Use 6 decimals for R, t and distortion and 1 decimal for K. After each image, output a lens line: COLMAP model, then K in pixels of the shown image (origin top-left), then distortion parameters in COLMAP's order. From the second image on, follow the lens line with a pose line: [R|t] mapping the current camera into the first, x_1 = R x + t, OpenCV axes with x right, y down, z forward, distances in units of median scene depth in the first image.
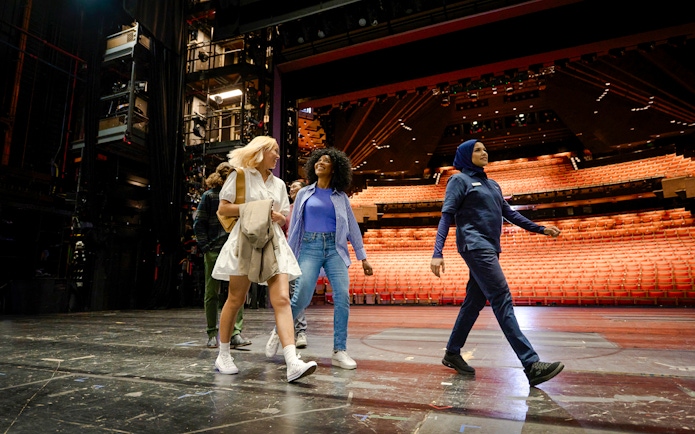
lens RADIAL K [[397.2, 0, 317.7], [0, 397.2, 218.2], [0, 0, 1]] dist [0.000273, -0.001749]
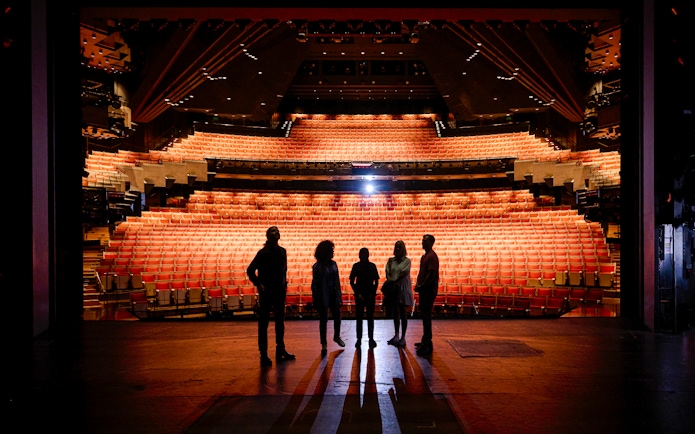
lens RADIAL K [[489.7, 0, 347.5], [0, 489.7, 217.0], [0, 0, 1]] dist [-0.002456, -0.000919]
pose [[0.915233, -0.008722, 0.402830, 0.023406], [-0.065049, 0.983452, 0.169087, -0.118600], [-0.397639, -0.180958, 0.899521, 0.069164]]
